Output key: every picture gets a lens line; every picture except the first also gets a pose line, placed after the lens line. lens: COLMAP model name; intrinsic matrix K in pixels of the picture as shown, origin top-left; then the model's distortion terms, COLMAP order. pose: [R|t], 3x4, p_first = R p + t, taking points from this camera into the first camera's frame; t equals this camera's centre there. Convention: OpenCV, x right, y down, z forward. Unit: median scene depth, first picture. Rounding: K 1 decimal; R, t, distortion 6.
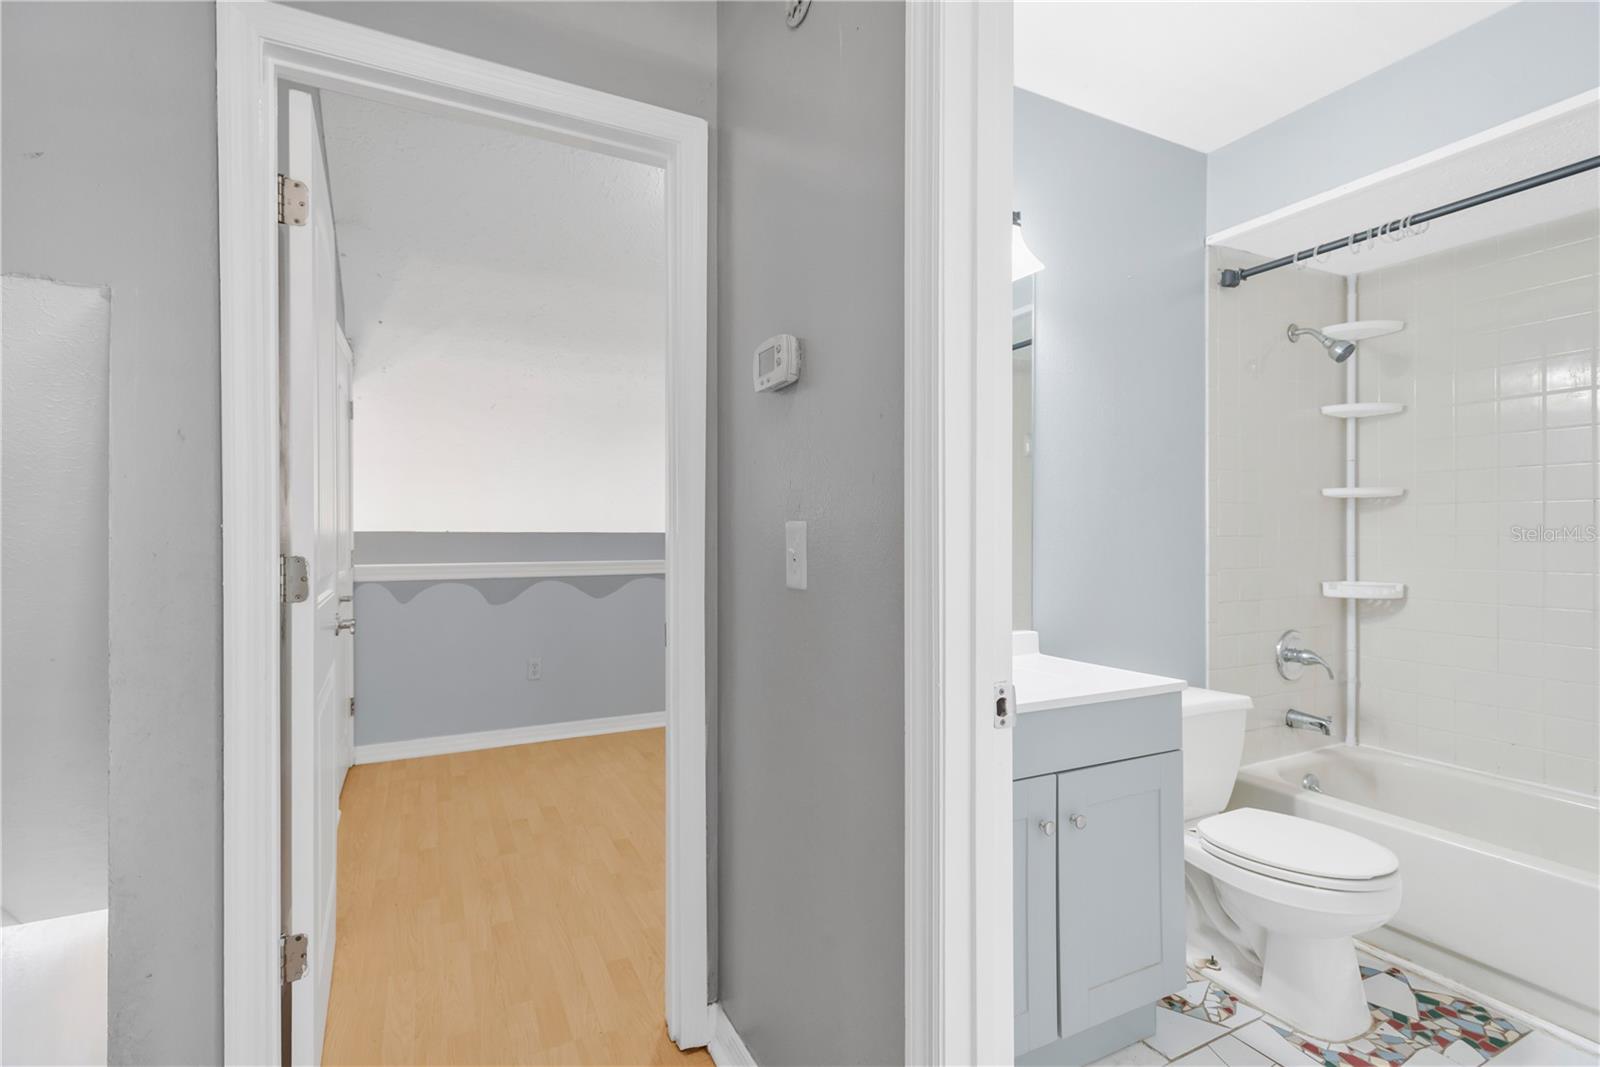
lens RADIAL K [[744.8, 0, 804.2], [0, 744.8, 534.8], [0, 0, 1]] dist [0.019346, -0.005925]
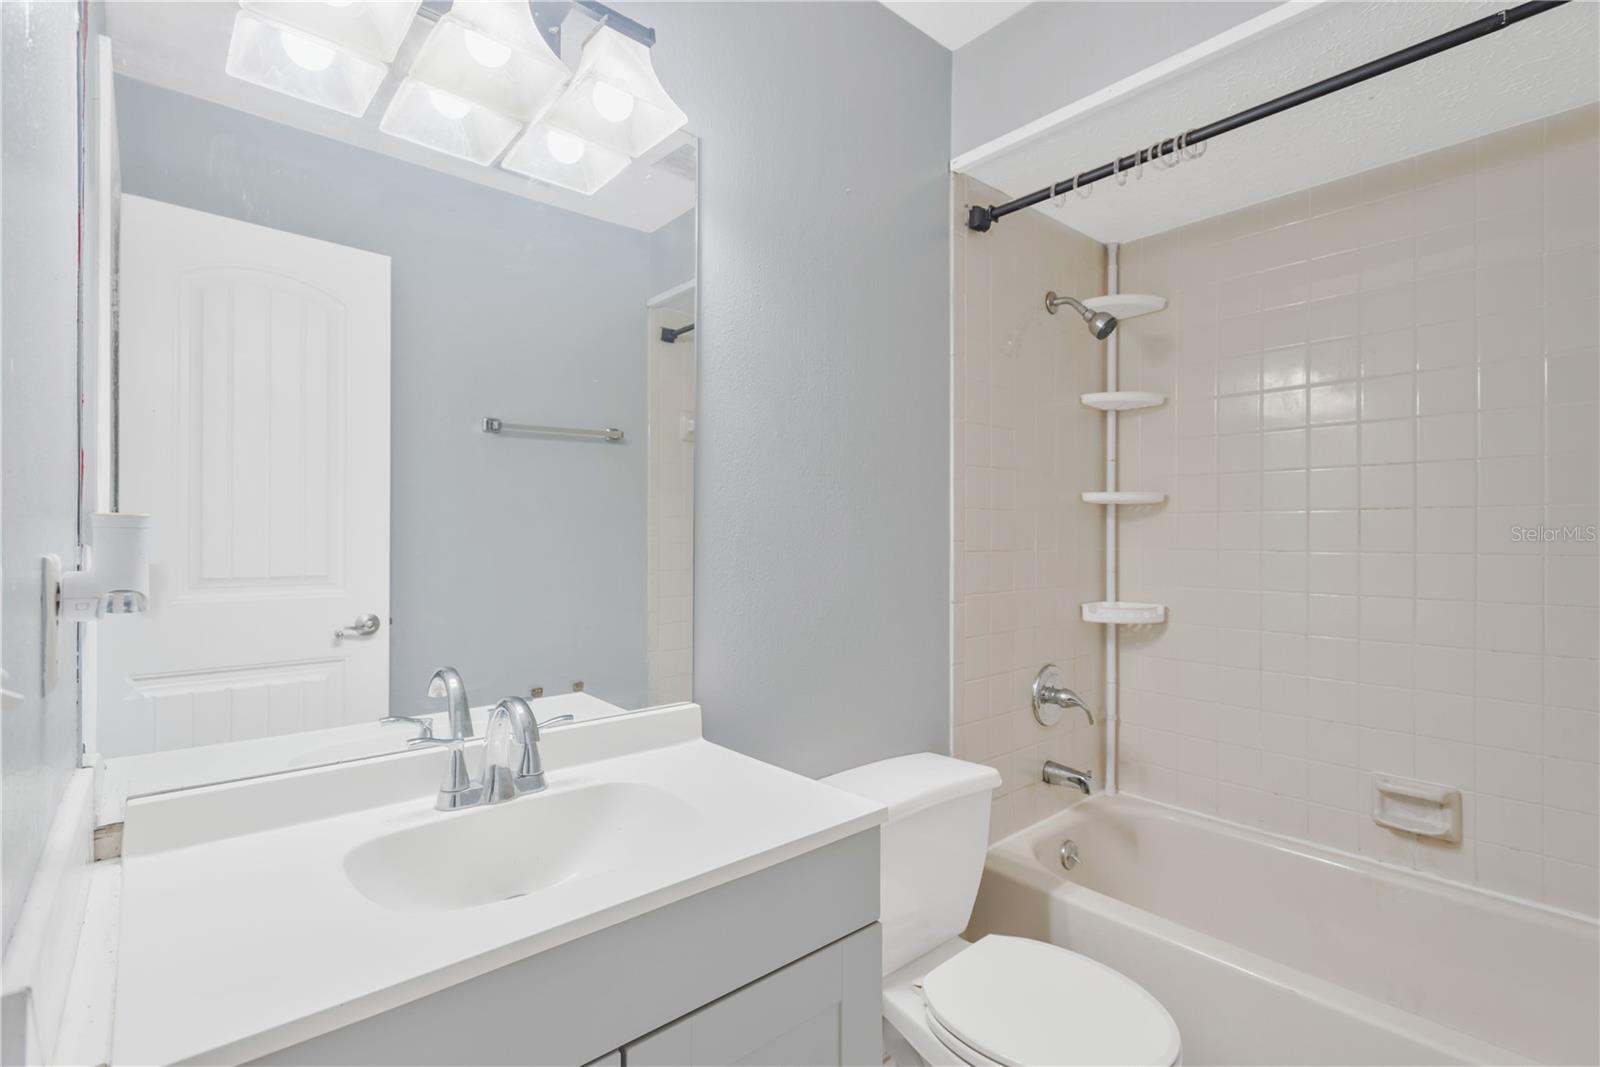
lens RADIAL K [[744.8, 0, 800.6], [0, 744.8, 533.2], [0, 0, 1]] dist [0.019346, -0.005925]
pose [[0.969557, 0.003543, 0.244841, 0.199000], [-0.003017, 0.999992, -0.002524, -0.014564], [-0.244848, 0.001708, 0.969560, 0.294011]]
